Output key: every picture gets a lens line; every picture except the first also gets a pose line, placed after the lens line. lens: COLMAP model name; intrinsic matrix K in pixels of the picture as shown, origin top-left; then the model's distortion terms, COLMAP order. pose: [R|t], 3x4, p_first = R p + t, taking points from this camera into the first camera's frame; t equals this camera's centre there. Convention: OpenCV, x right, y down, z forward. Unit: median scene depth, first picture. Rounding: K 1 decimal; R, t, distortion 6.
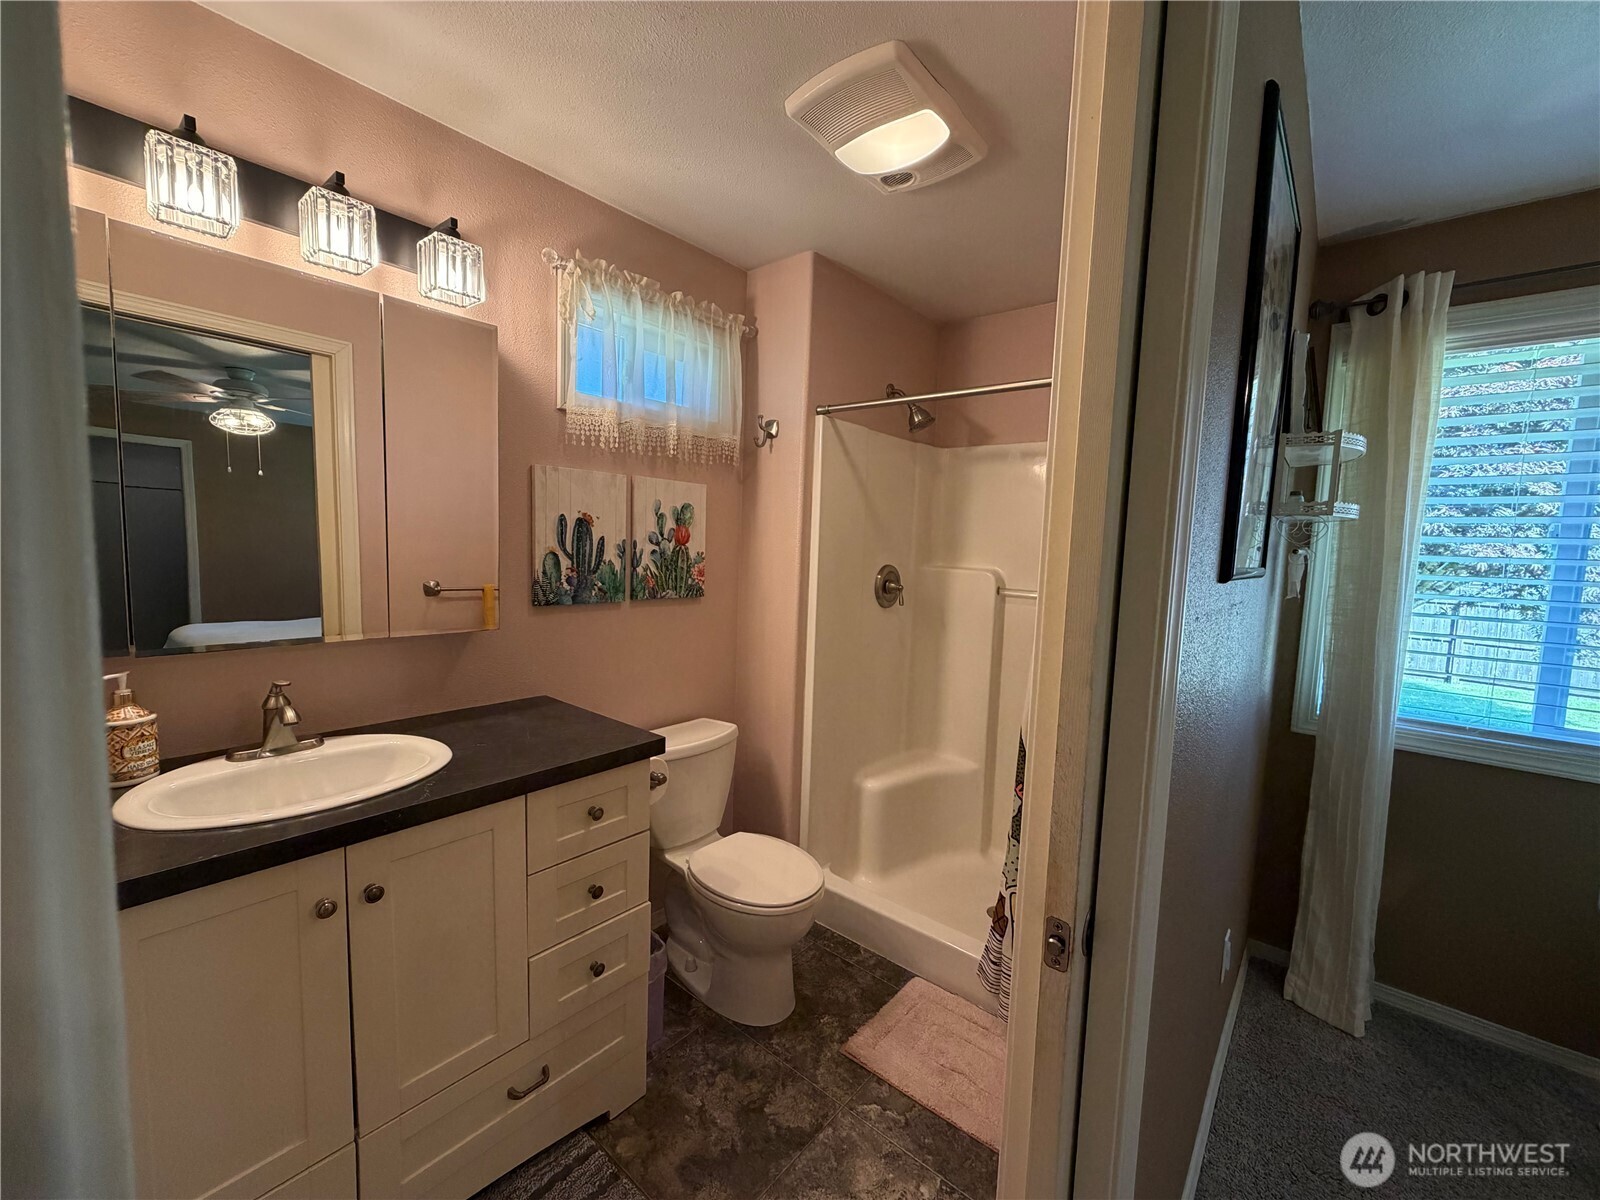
lens RADIAL K [[637.9, 0, 806.3], [0, 637.9, 603.0], [0, 0, 1]] dist [-0.002646, -0.000300]
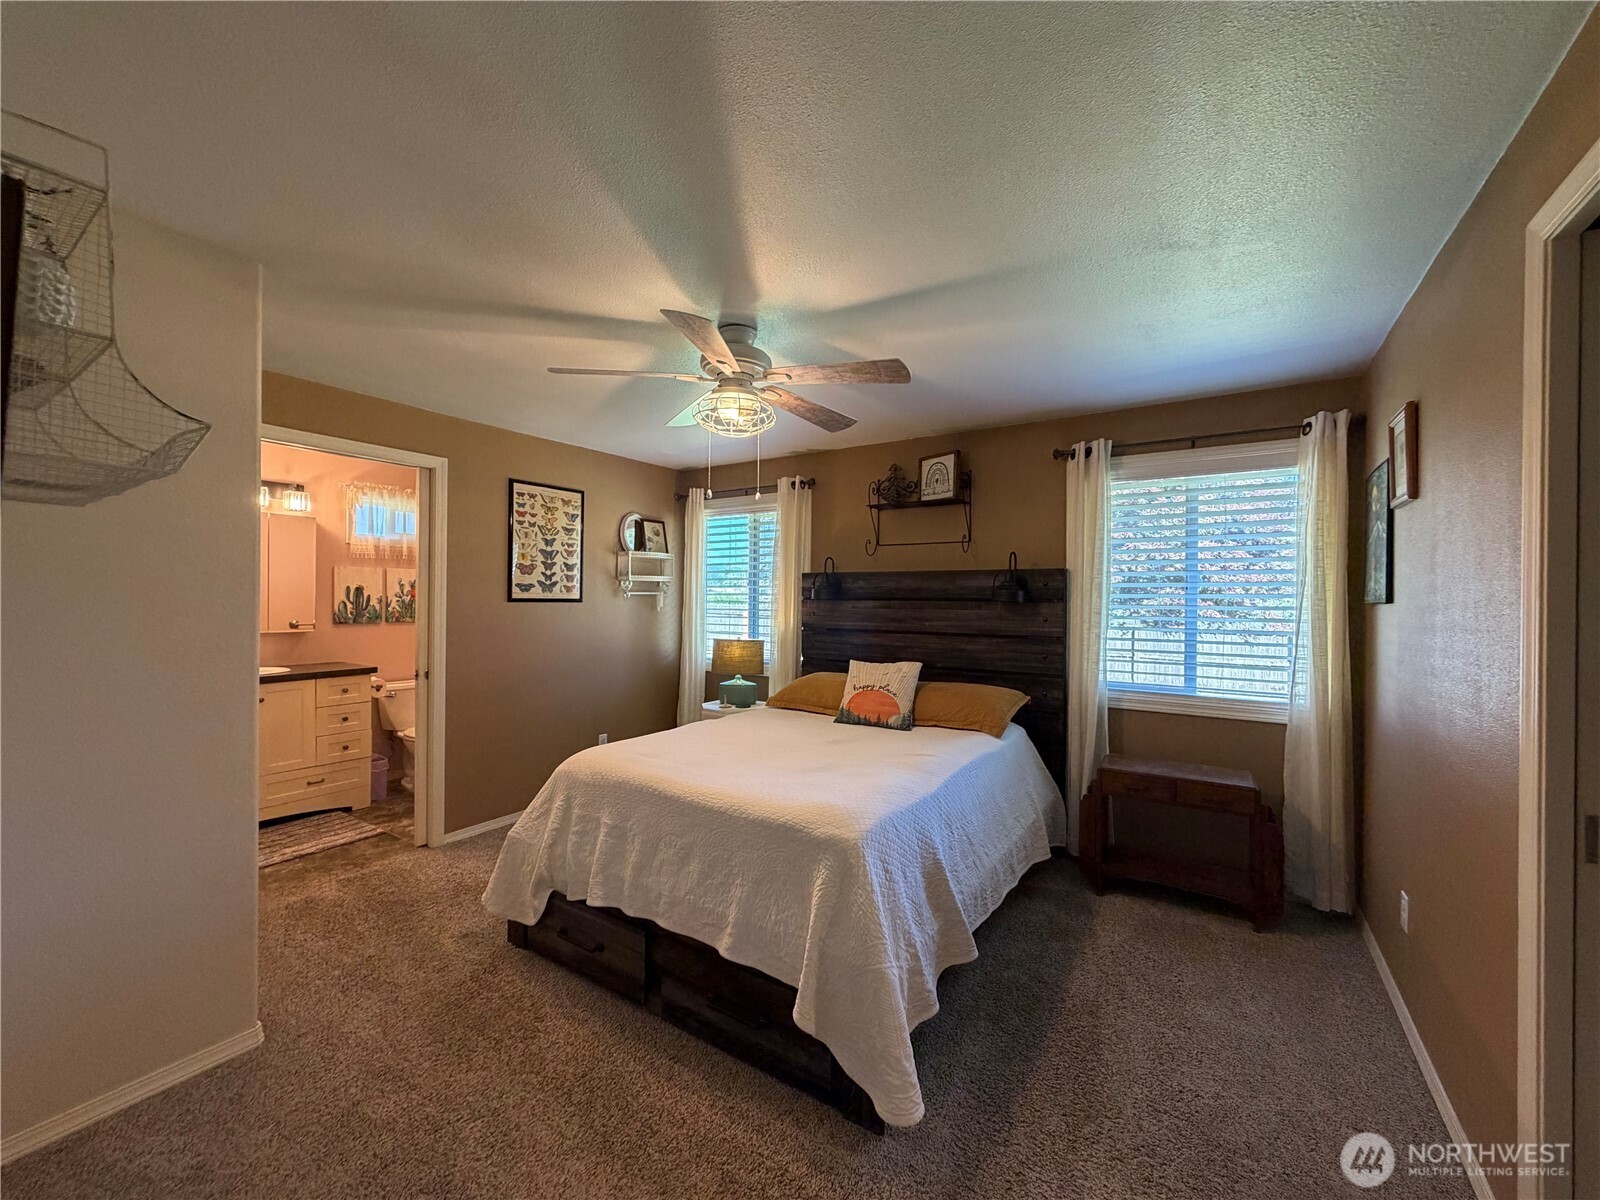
lens RADIAL K [[637.9, 0, 792.8], [0, 637.9, 596.6], [0, 0, 1]] dist [-0.002646, -0.000300]
pose [[0.993934, -0.038586, 0.102989, 1.003508], [0.048408, 0.994333, -0.094647, 0.202940], [-0.098753, 0.099058, 0.990169, -1.495524]]
